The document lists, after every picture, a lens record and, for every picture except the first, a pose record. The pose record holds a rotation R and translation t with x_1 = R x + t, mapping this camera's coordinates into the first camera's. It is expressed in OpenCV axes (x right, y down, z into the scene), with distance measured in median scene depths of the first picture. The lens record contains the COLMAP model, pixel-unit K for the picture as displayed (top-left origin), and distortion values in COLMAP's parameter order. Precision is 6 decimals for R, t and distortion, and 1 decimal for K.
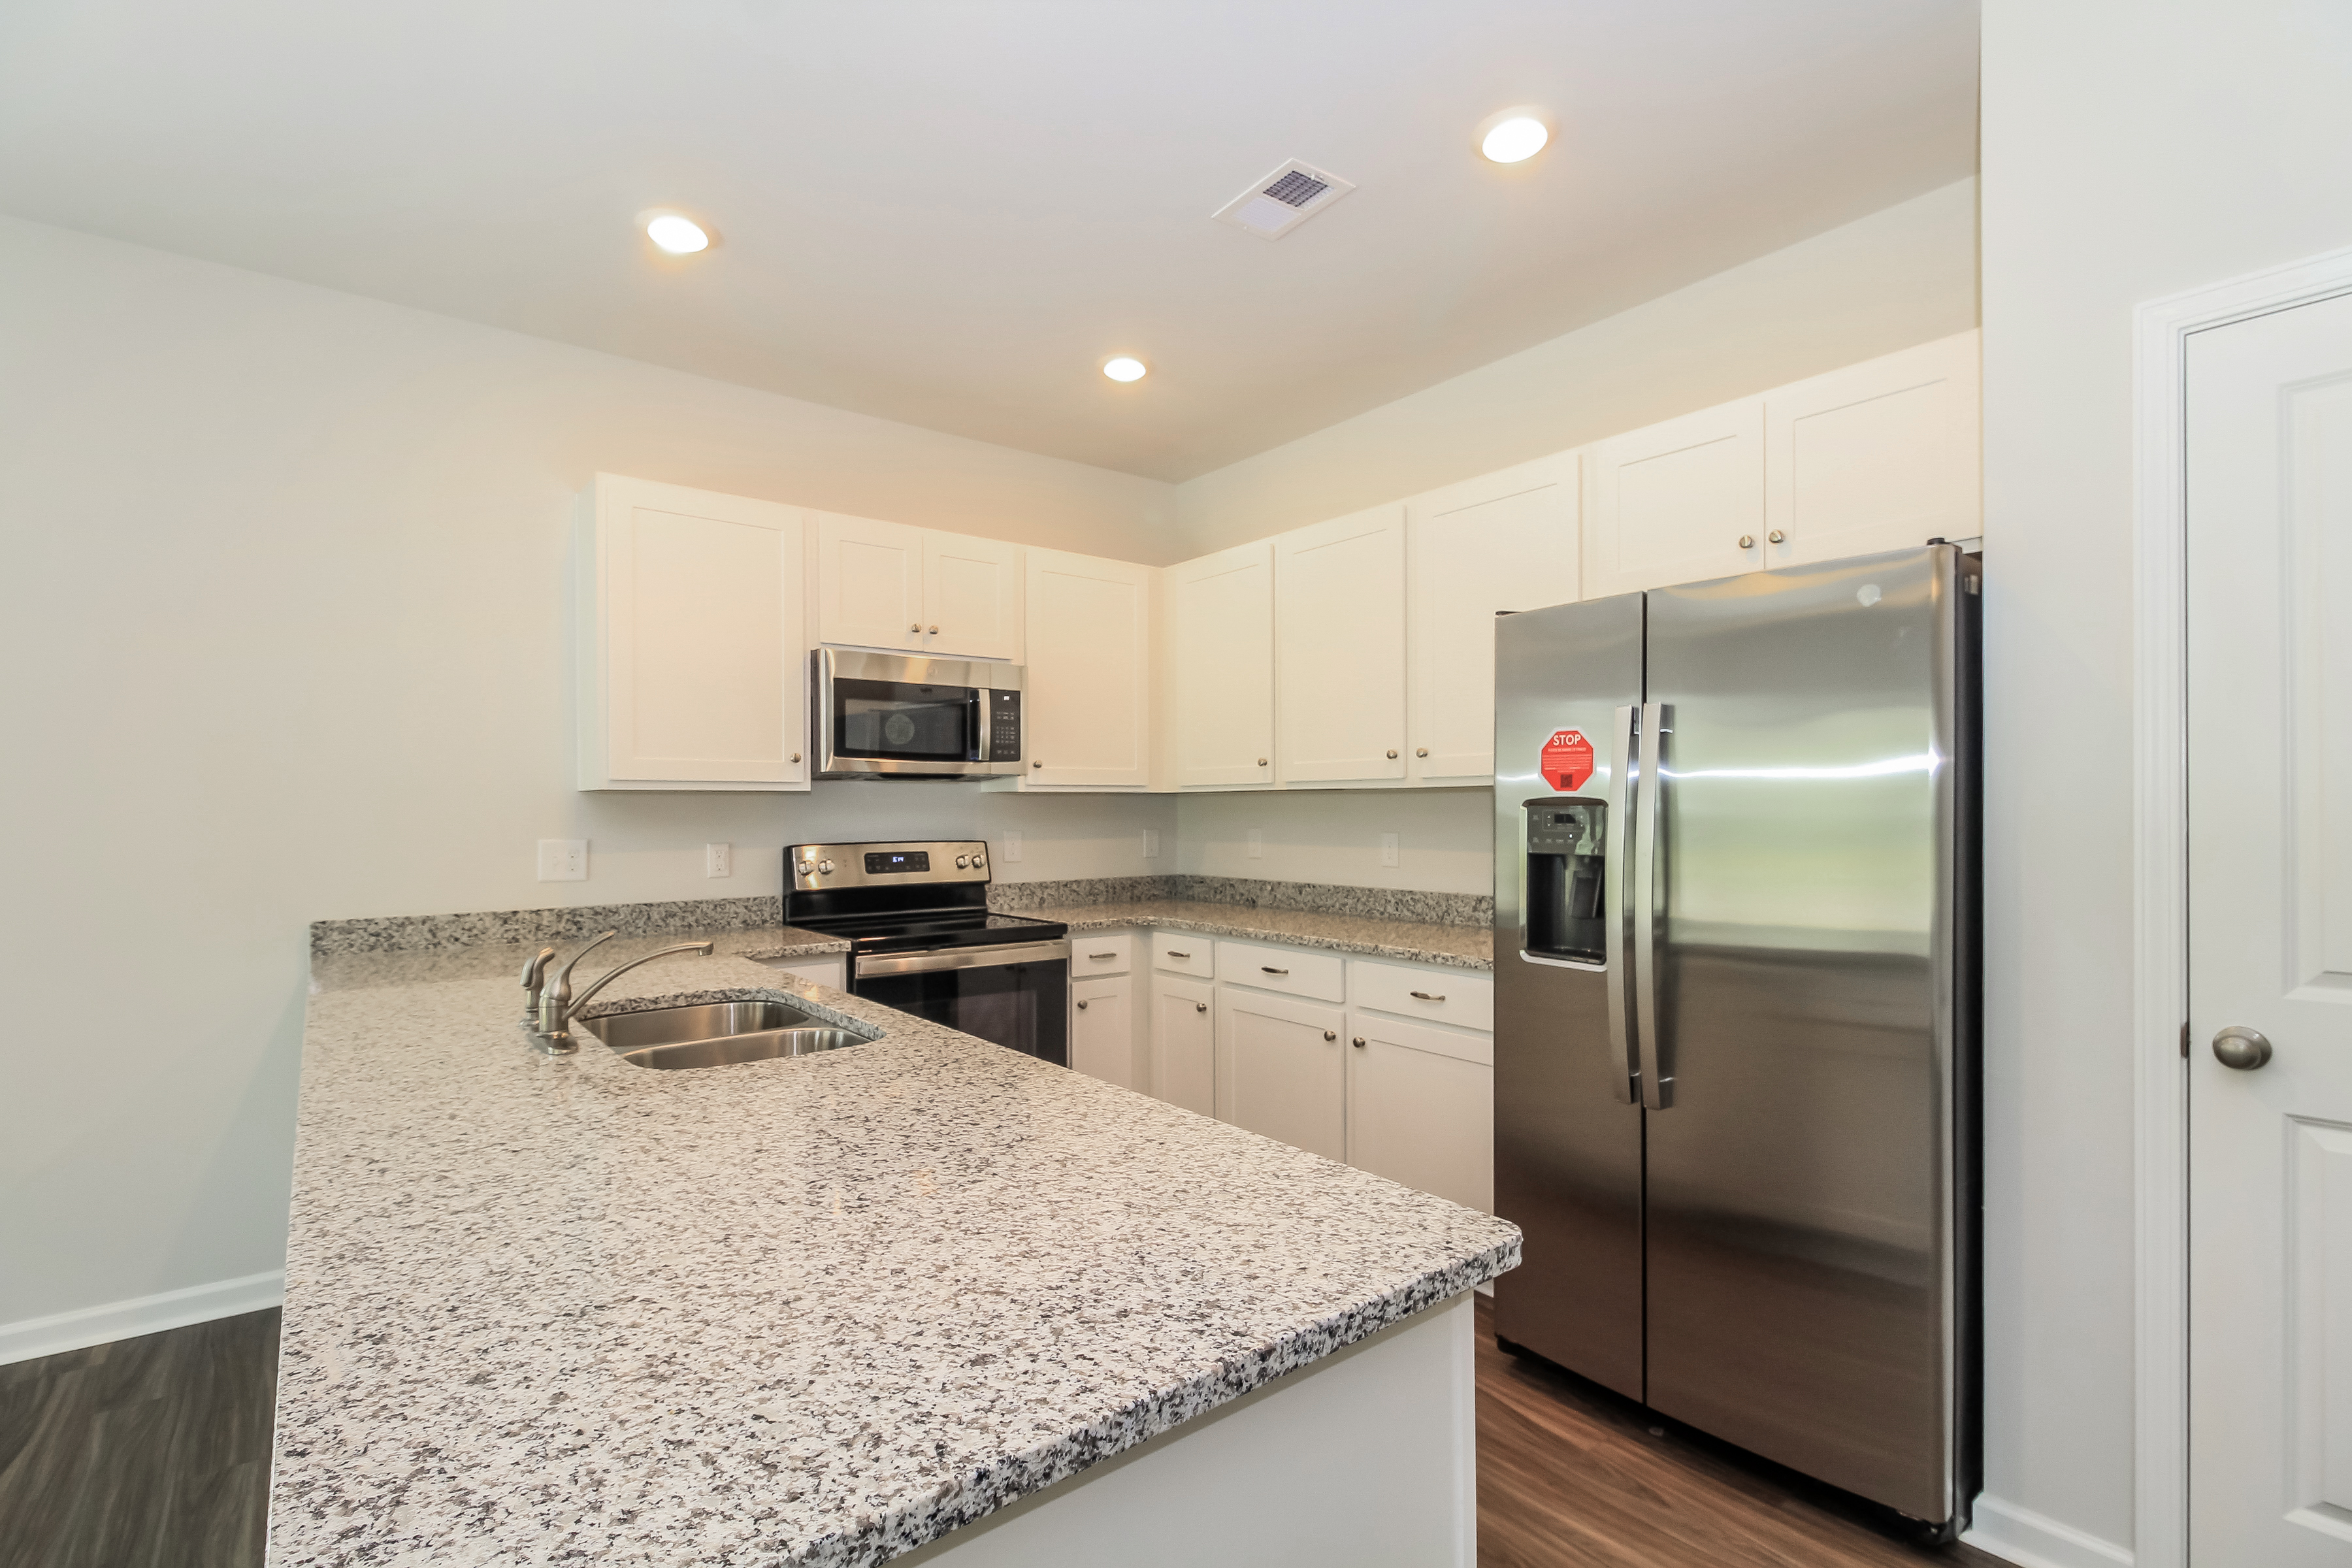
lens RADIAL K [[1106.3, 0, 1187.3], [0, 1106.3, 812.6], [0, 0, 1]] dist [-0.000937, -0.000785]
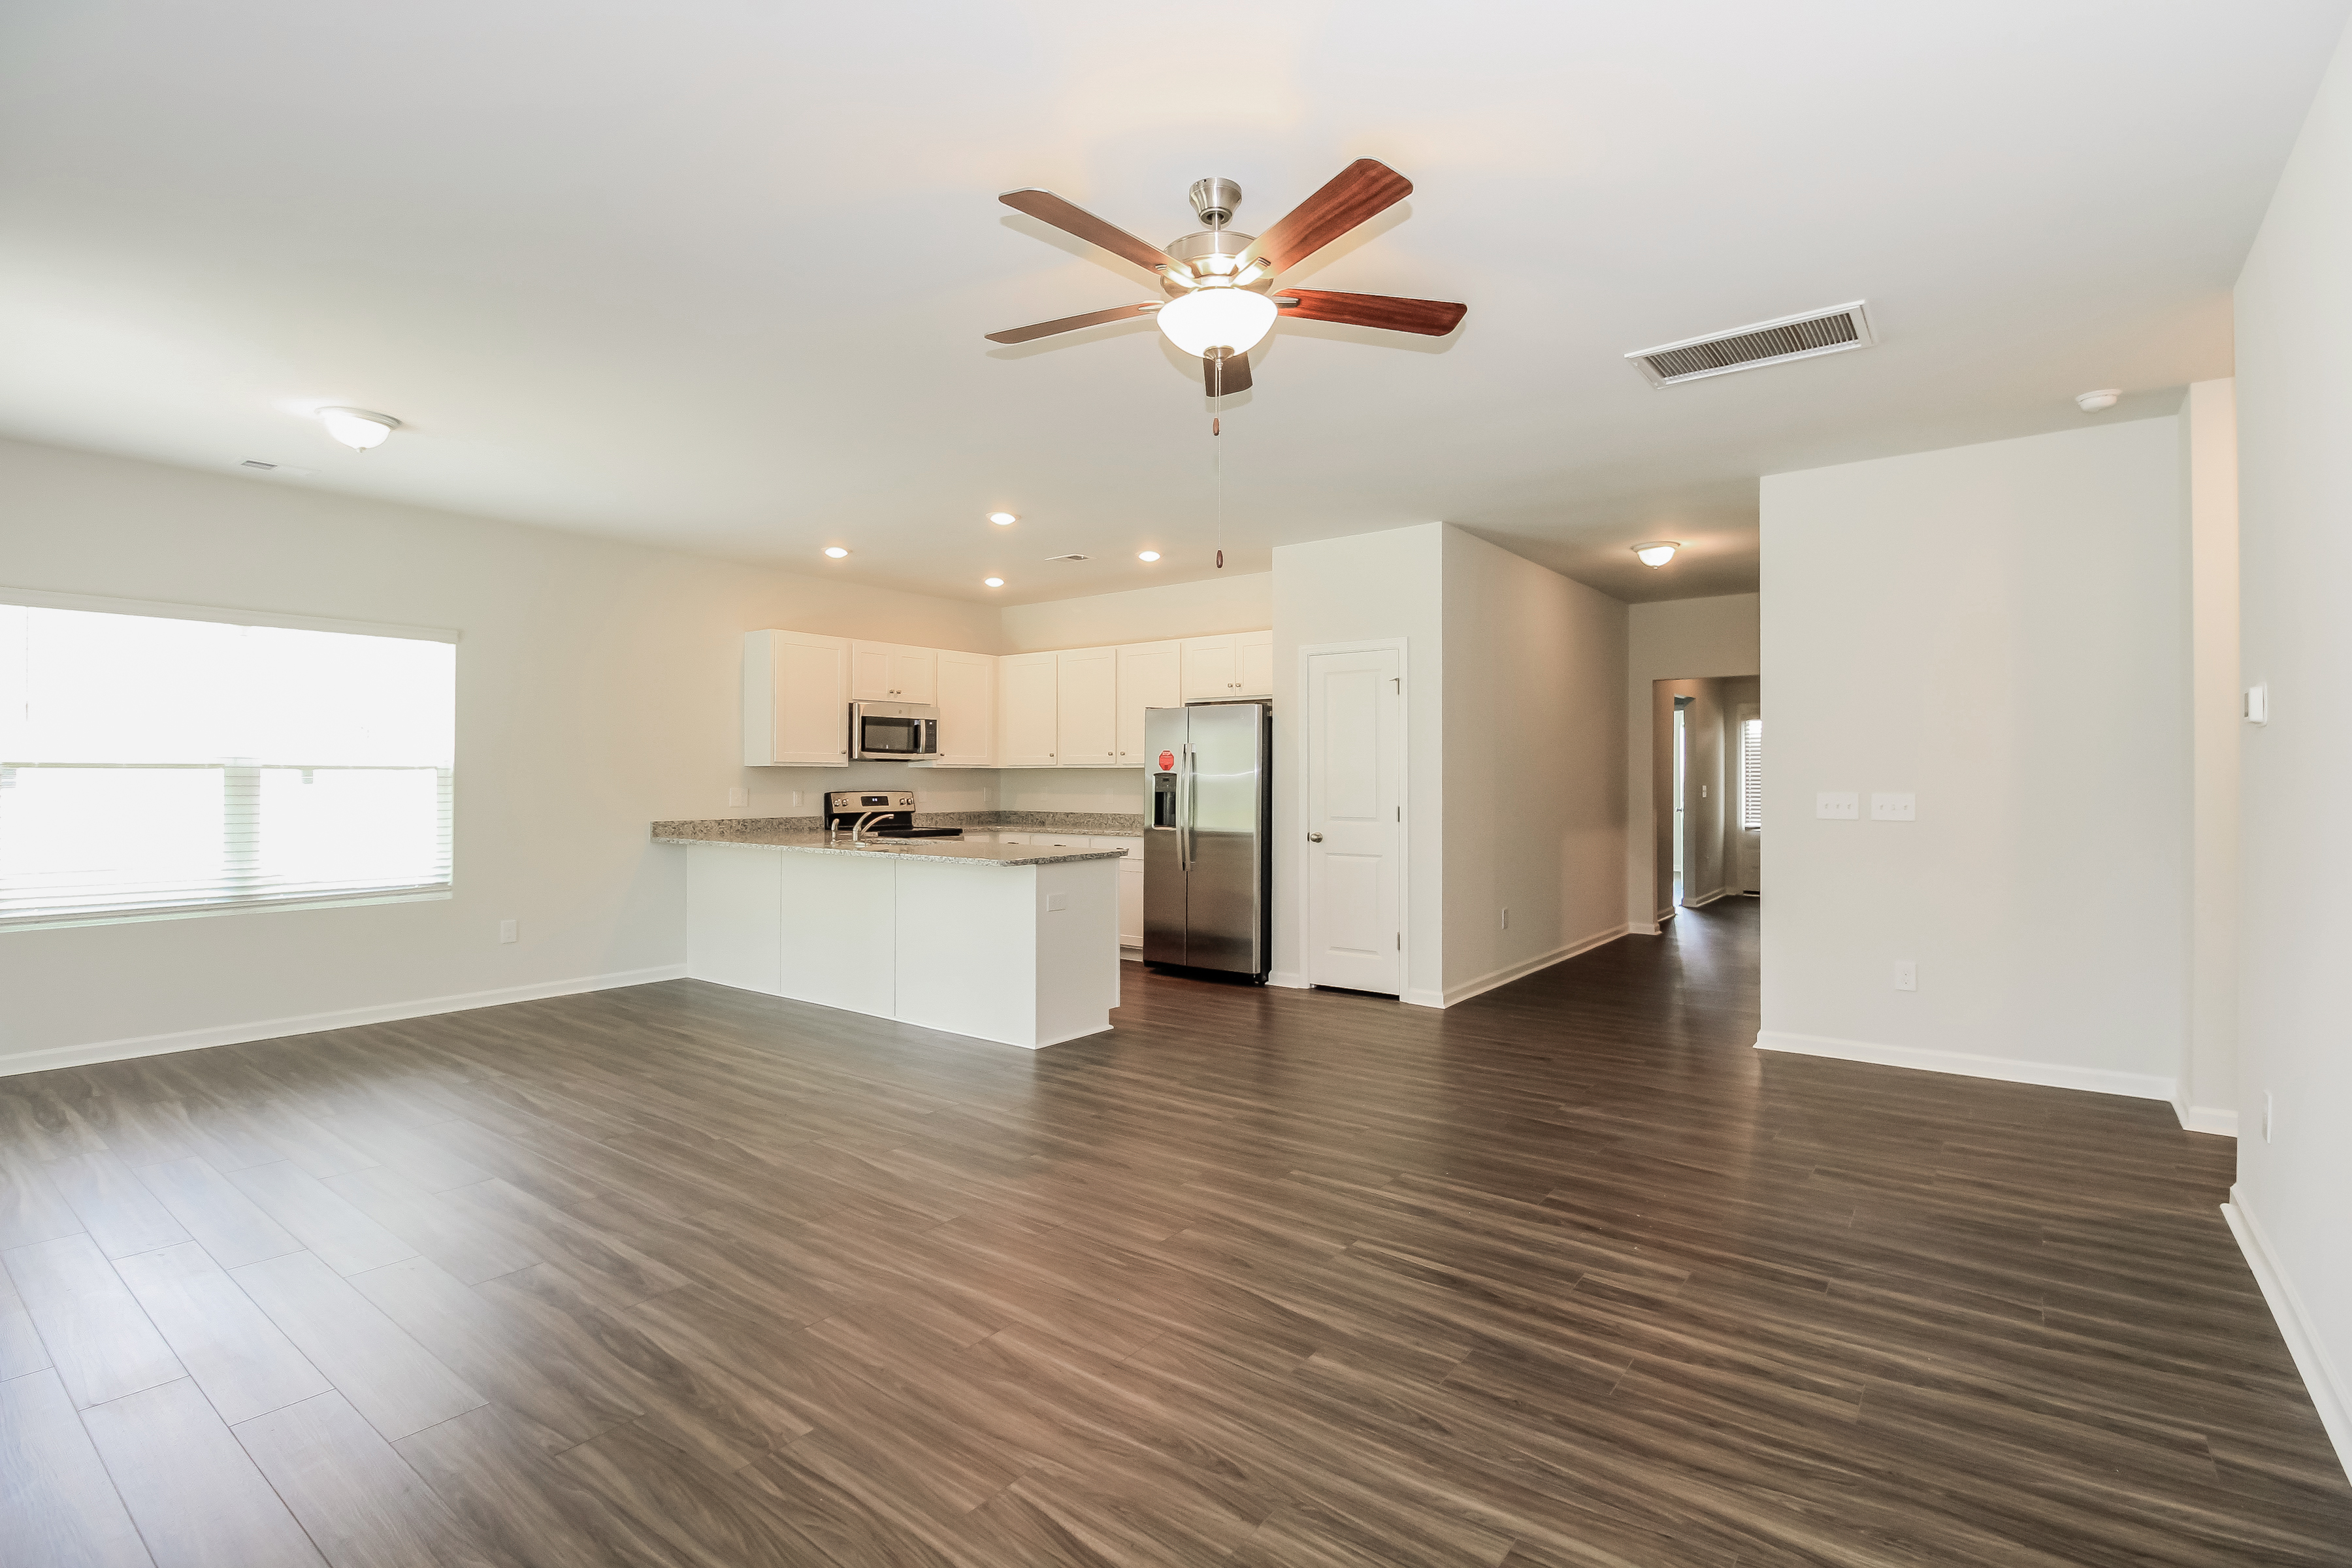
lens RADIAL K [[1097.1, 0, 1212.6], [0, 1097.1, 779.5], [0, 0, 1]] dist [-0.001081, -0.000250]
pose [[0.964022, 0.006059, 0.265754, -0.218937], [-0.005572, 0.999981, -0.002585, 0.007255], [-0.265765, 0.001011, 0.964037, -1.277345]]
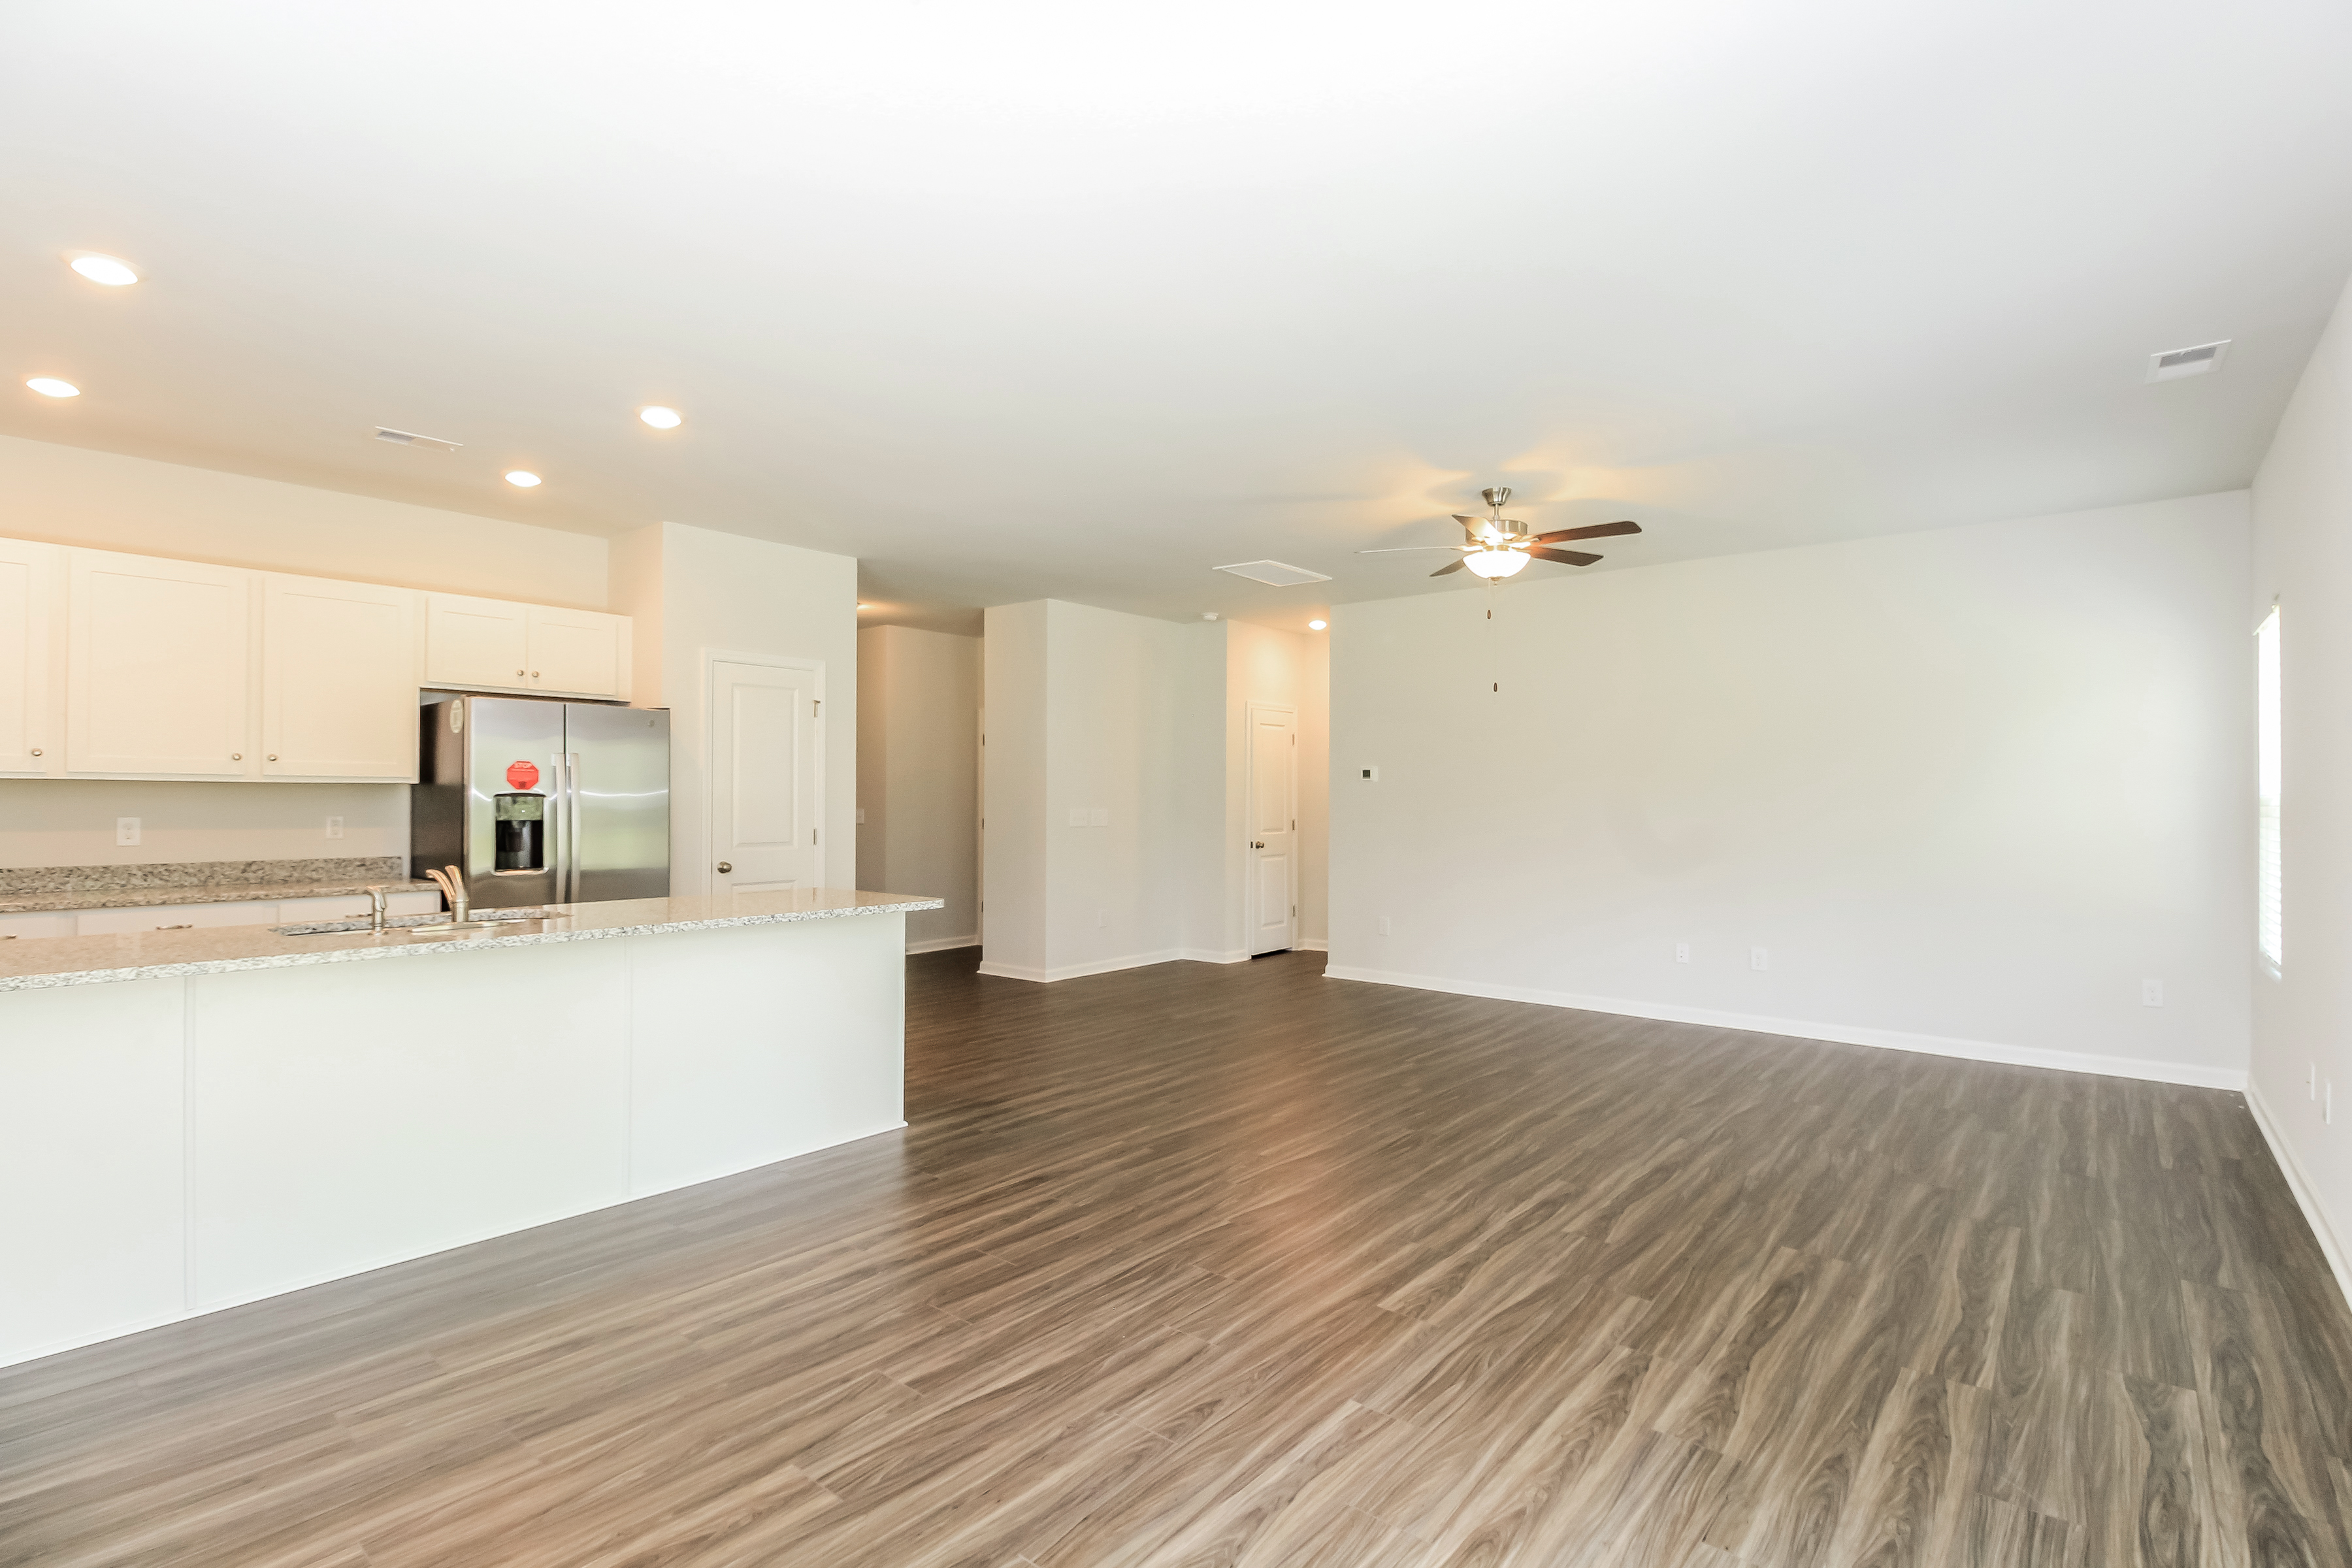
lens RADIAL K [[1109.0, 0, 1183.2], [0, 1109.0, 794.1], [0, 0, 1]] dist [0.001266, -0.009444]
pose [[-0.215554, 0.012267, 0.976415, -1.328198], [0.003255, 0.999925, -0.011844, 0.011677], [-0.976487, 0.000626, -0.215577, 0.157606]]
